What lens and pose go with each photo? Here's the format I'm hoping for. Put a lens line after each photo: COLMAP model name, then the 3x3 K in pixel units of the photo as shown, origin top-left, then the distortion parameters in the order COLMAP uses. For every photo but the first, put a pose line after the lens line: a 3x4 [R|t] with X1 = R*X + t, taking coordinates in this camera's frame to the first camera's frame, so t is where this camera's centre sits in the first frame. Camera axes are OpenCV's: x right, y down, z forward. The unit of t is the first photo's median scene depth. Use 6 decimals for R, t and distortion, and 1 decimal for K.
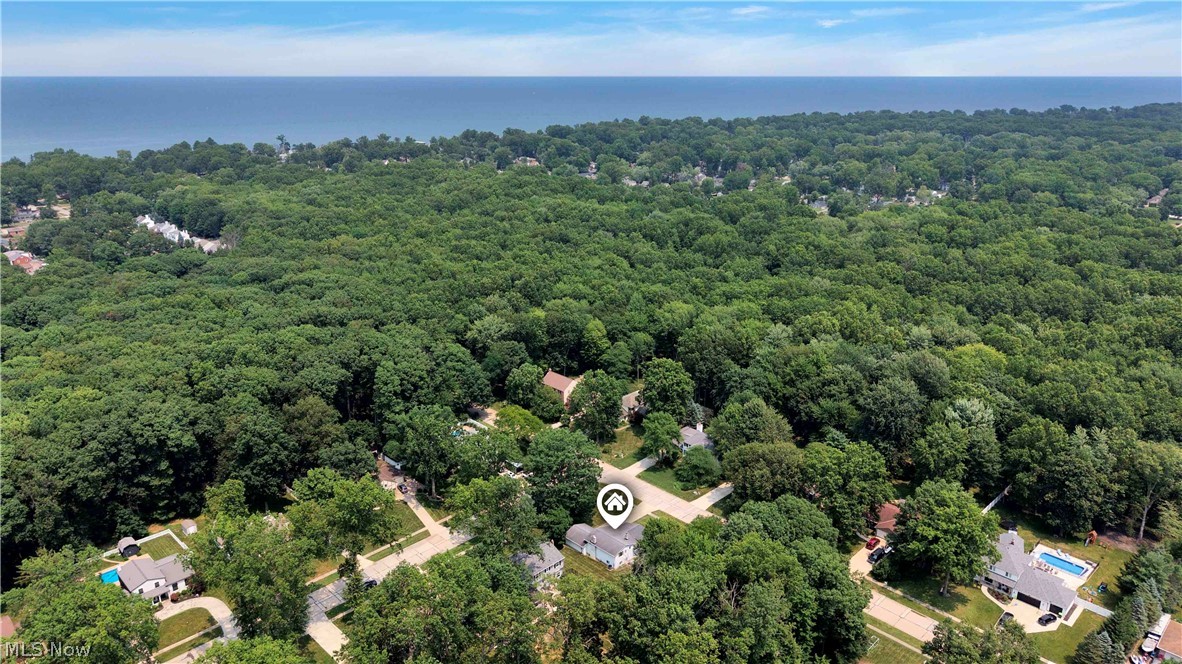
lens RADIAL K [[790.4, 0, 591.0], [0, 790.4, 332.0], [0, 0, 1]] dist [-0.000379, -0.000689]
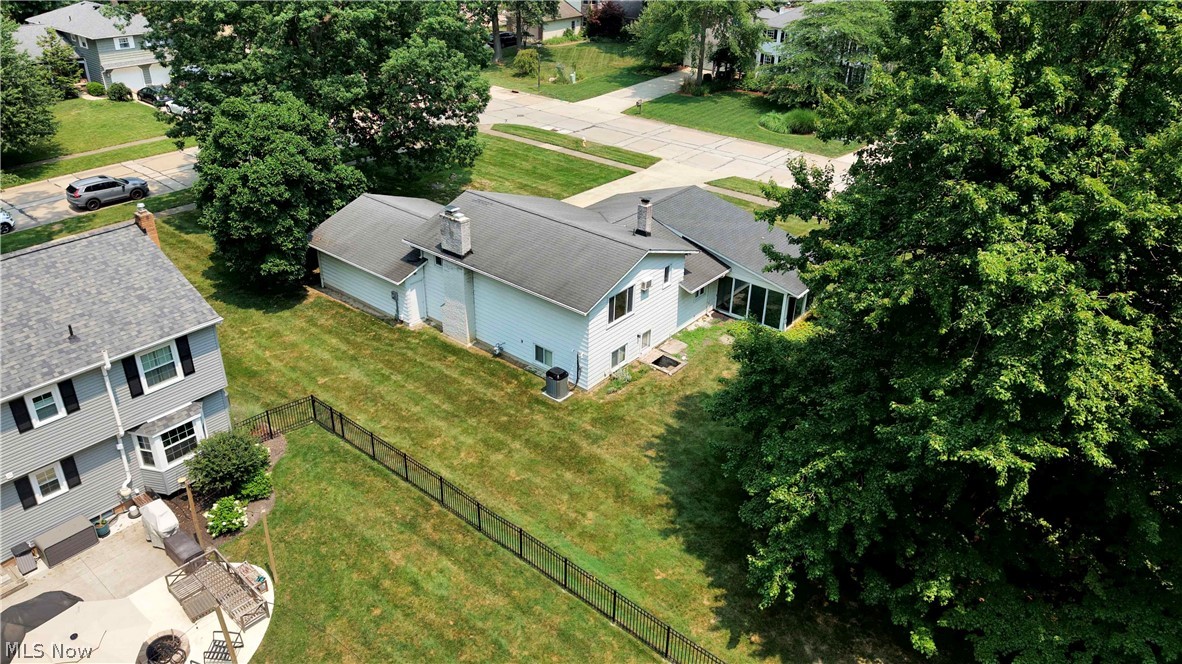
lens RADIAL K [[790.4, 0, 591.0], [0, 790.4, 332.0], [0, 0, 1]] dist [-0.000379, -0.000689]
pose [[0.995332, -0.024347, 0.093393, 0.015892], [0.006665, 0.982688, 0.185149, 0.249173], [-0.096284, -0.183662, 0.978263, 0.815131]]
